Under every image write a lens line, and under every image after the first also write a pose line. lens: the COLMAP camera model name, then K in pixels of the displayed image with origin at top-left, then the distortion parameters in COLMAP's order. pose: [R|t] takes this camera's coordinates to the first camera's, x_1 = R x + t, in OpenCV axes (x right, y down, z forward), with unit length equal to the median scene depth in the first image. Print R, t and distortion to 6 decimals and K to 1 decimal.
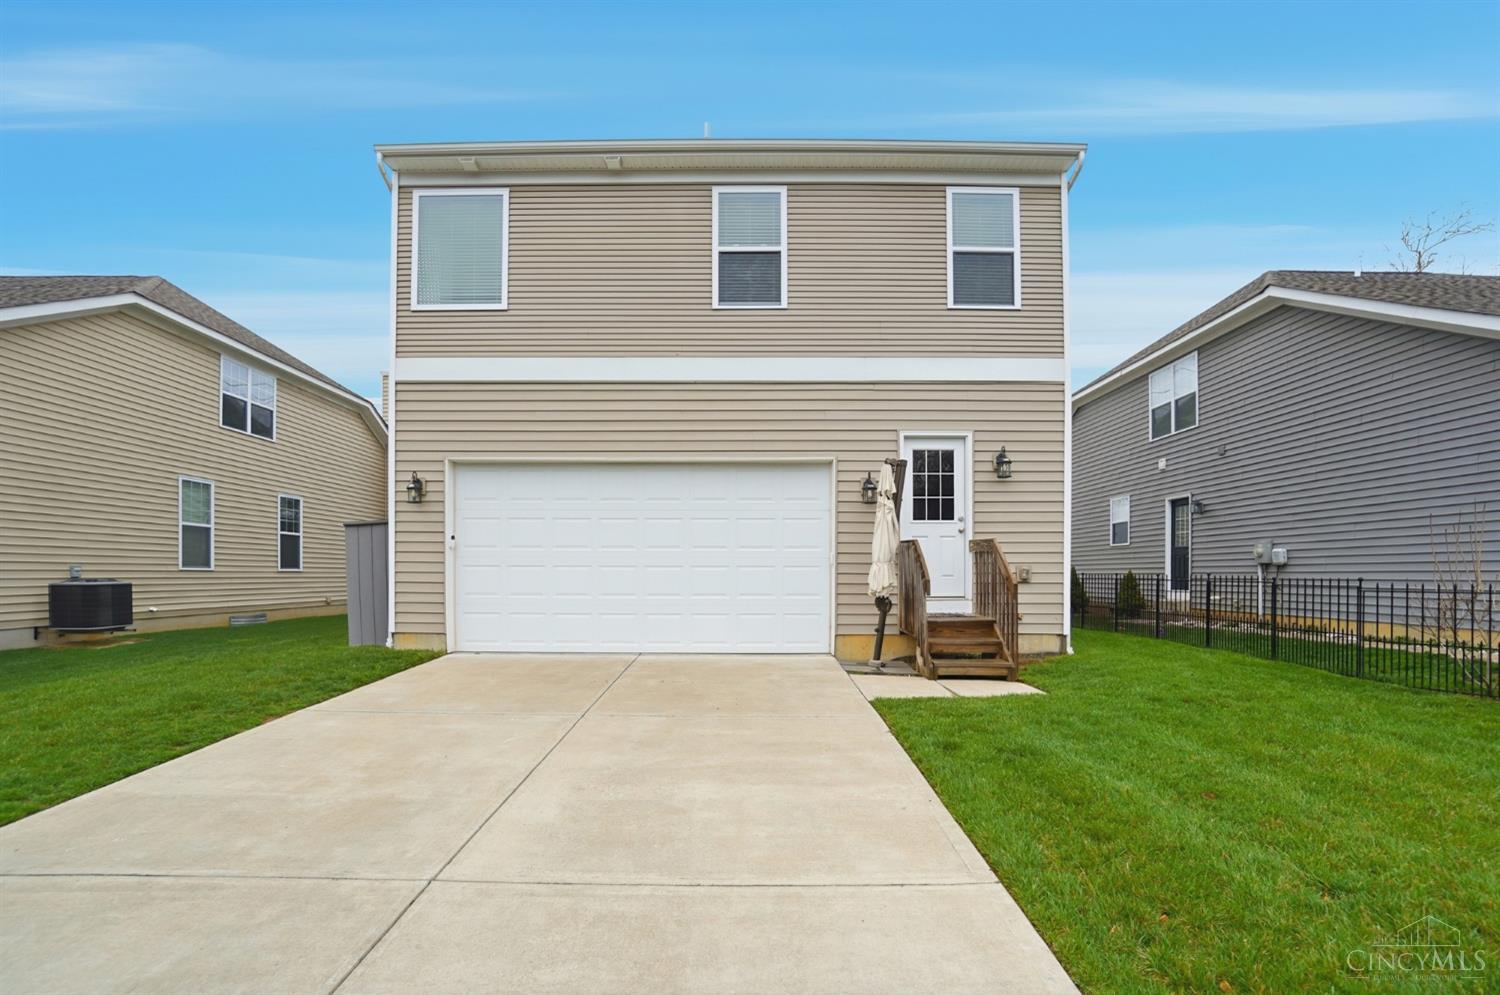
lens RADIAL K [[699.8, 0, 747.5], [0, 699.8, 584.6], [0, 0, 1]] dist [-0.014695, 0.001302]
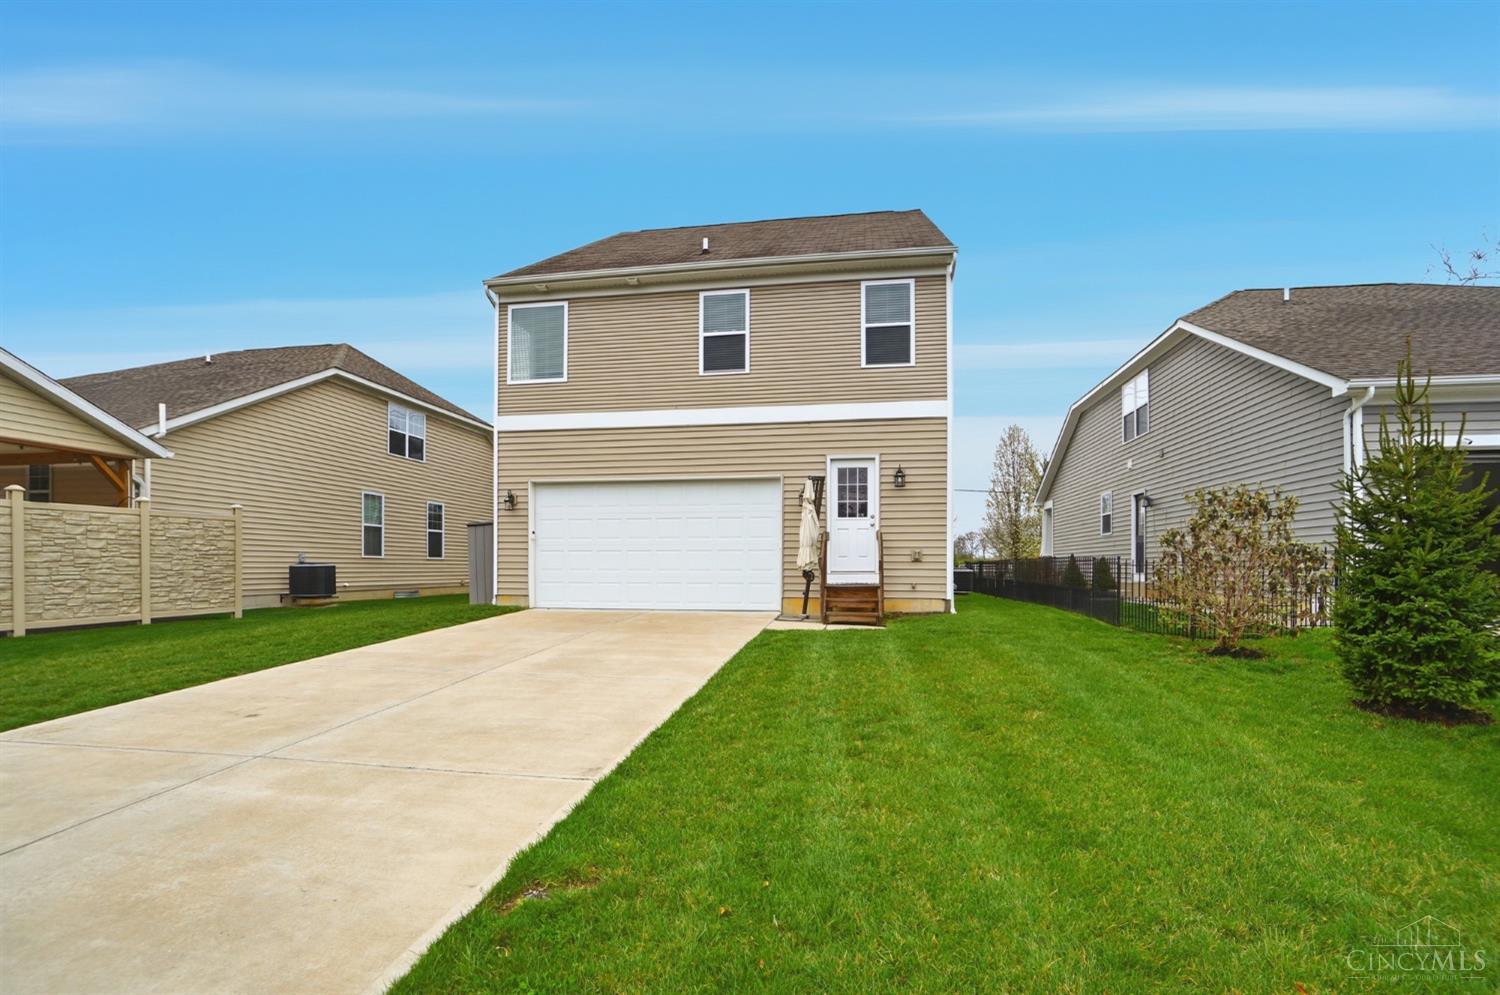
lens RADIAL K [[699.8, 0, 757.5], [0, 699.8, 579.1], [0, 0, 1]] dist [-0.014695, 0.001302]
pose [[0.988580, 0.000983, -0.150693, 0.288963], [-0.000902, 0.999999, 0.000606, 0.031643], [0.150693, -0.000463, 0.988580, -0.428602]]
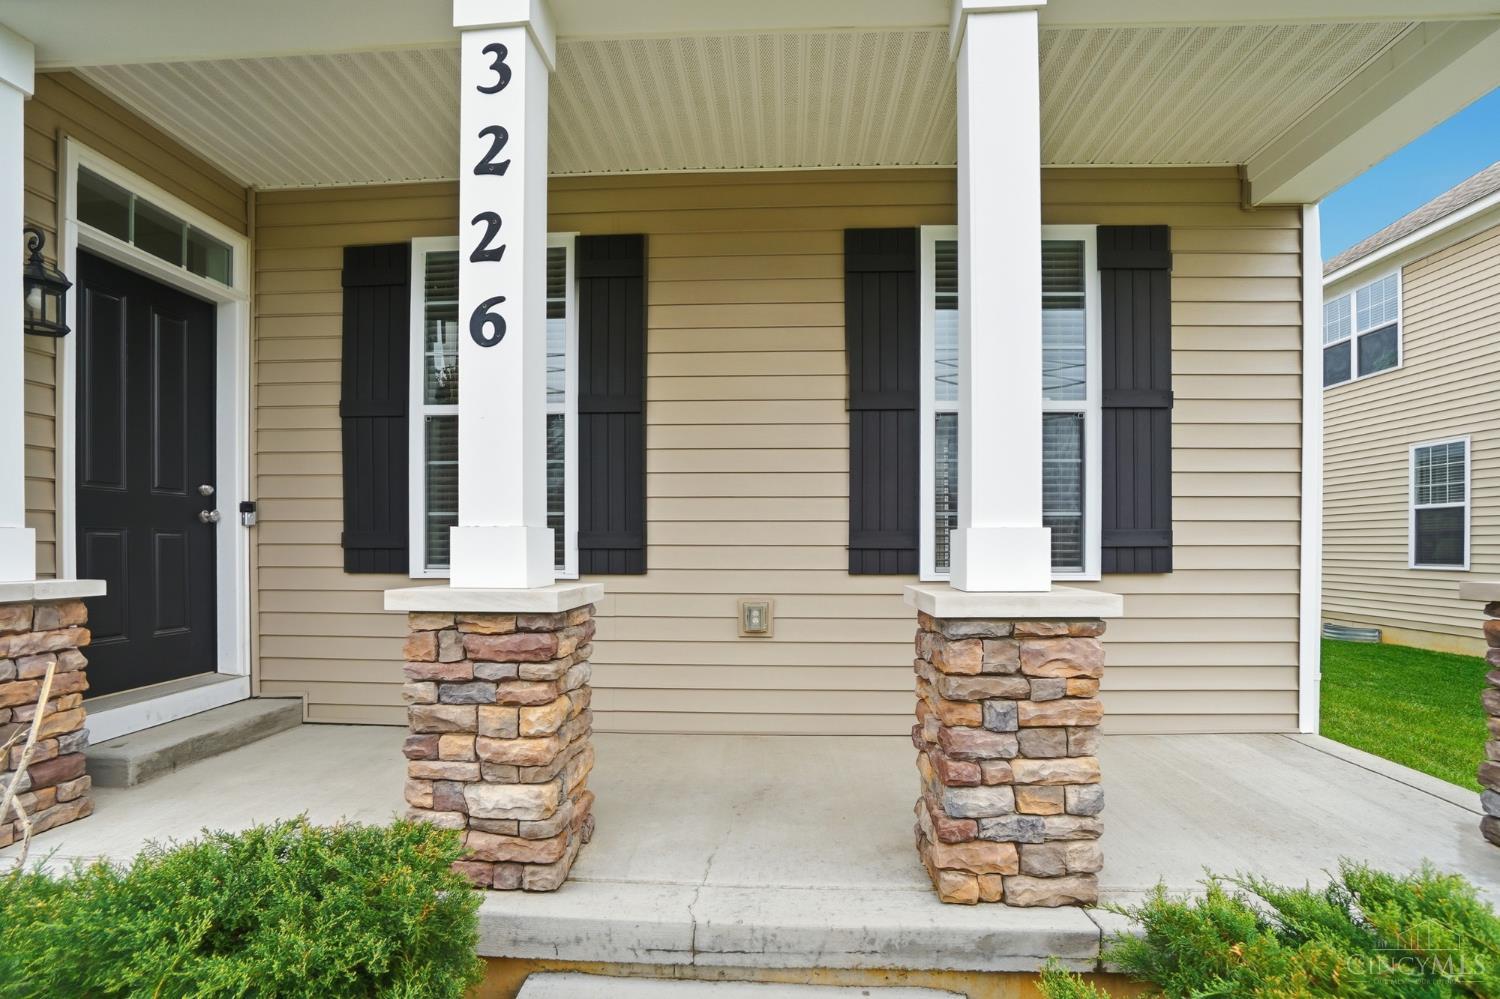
lens RADIAL K [[699.8, 0, 749.5], [0, 699.8, 552.9], [0, 0, 1]] dist [-0.014695, 0.001302]
pose [[-0.998279, -0.025344, 0.052886, -0.214697], [-0.024846, 0.999641, 0.010045, -0.046901], [-0.053121, 0.008714, -0.998550, 2.993109]]
